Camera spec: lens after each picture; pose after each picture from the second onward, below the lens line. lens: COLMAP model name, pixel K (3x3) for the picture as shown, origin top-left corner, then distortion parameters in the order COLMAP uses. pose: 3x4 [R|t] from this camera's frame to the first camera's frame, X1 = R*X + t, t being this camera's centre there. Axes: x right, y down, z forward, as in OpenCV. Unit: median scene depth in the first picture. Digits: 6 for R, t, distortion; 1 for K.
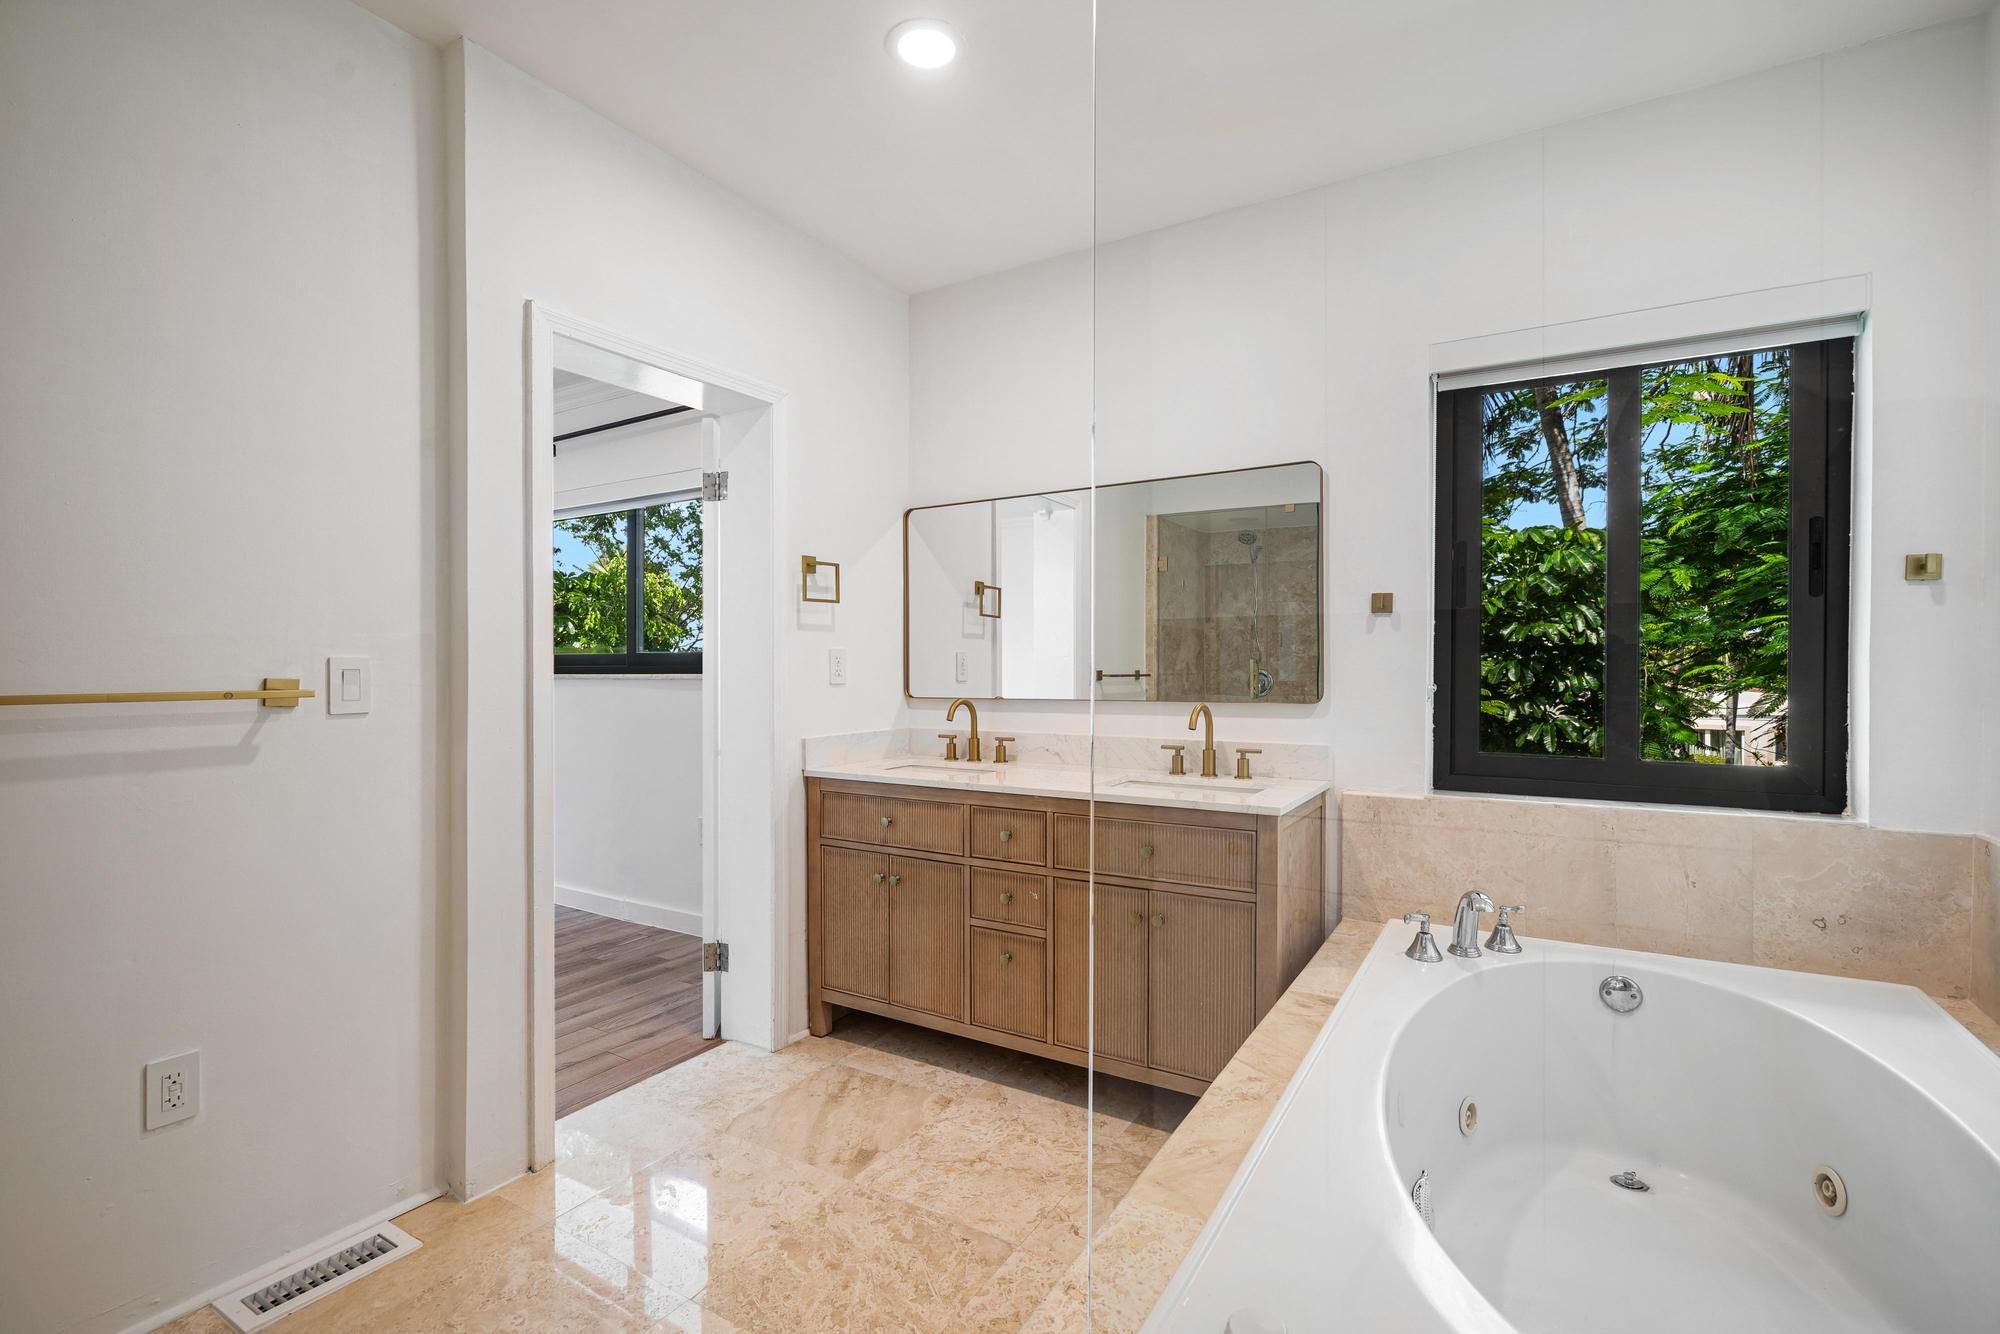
lens RADIAL K [[899.1, 0, 1010.5], [0, 899.1, 674.4], [0, 0, 1]] dist [-0.002521, 0.000798]
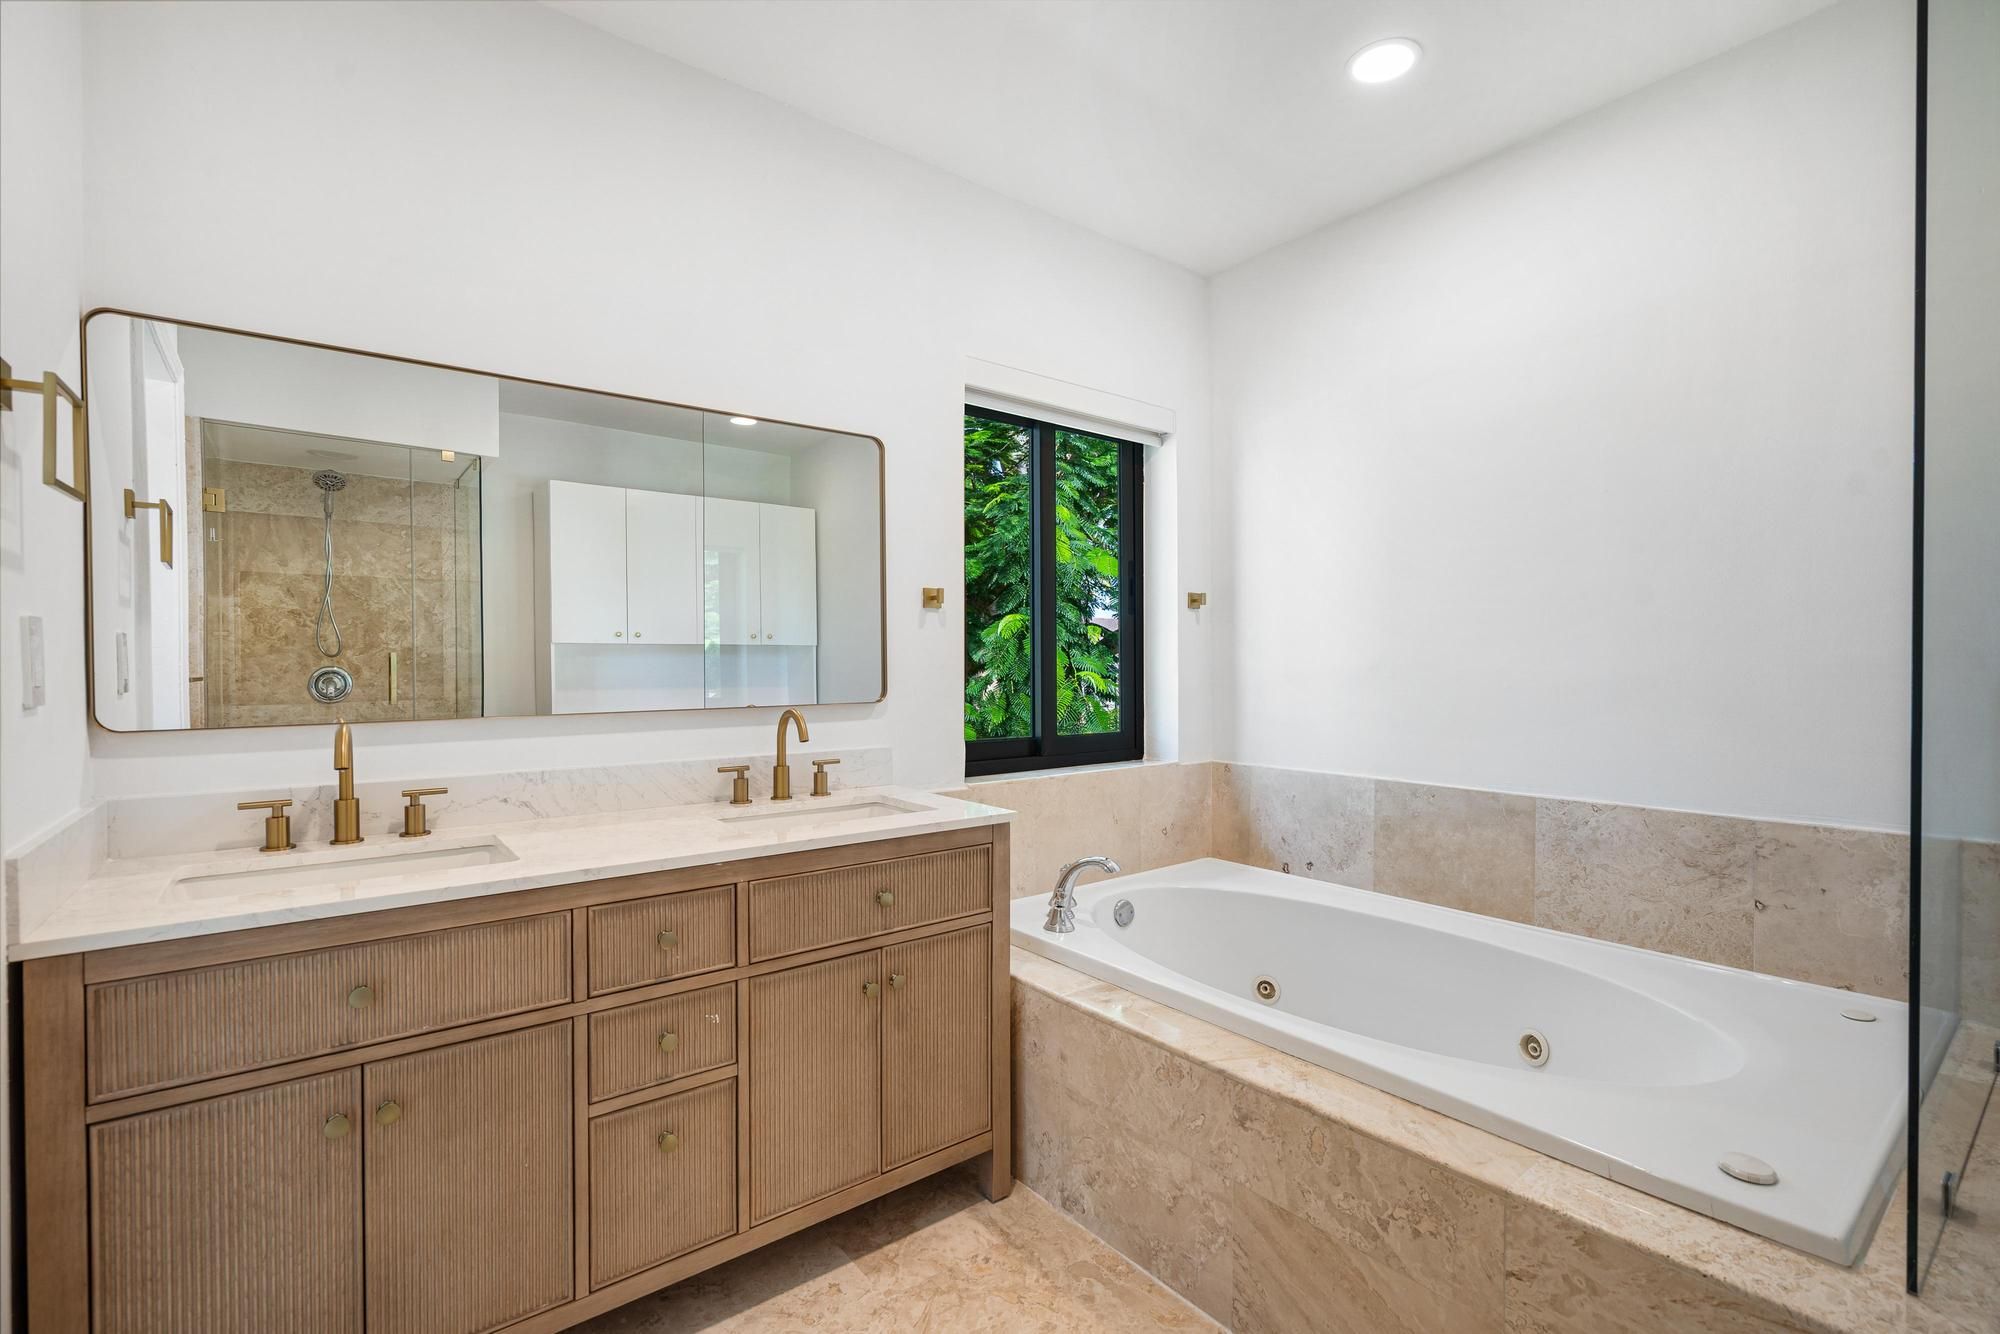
lens RADIAL K [[899.1, 0, 1010.5], [0, 899.1, 674.4], [0, 0, 1]] dist [-0.002521, 0.000798]
pose [[0.360077, -0.013001, 0.932832, -0.479857], [0.008422, 0.999907, 0.010685, -0.004817], [-0.932884, 0.004009, 0.360153, 0.554122]]
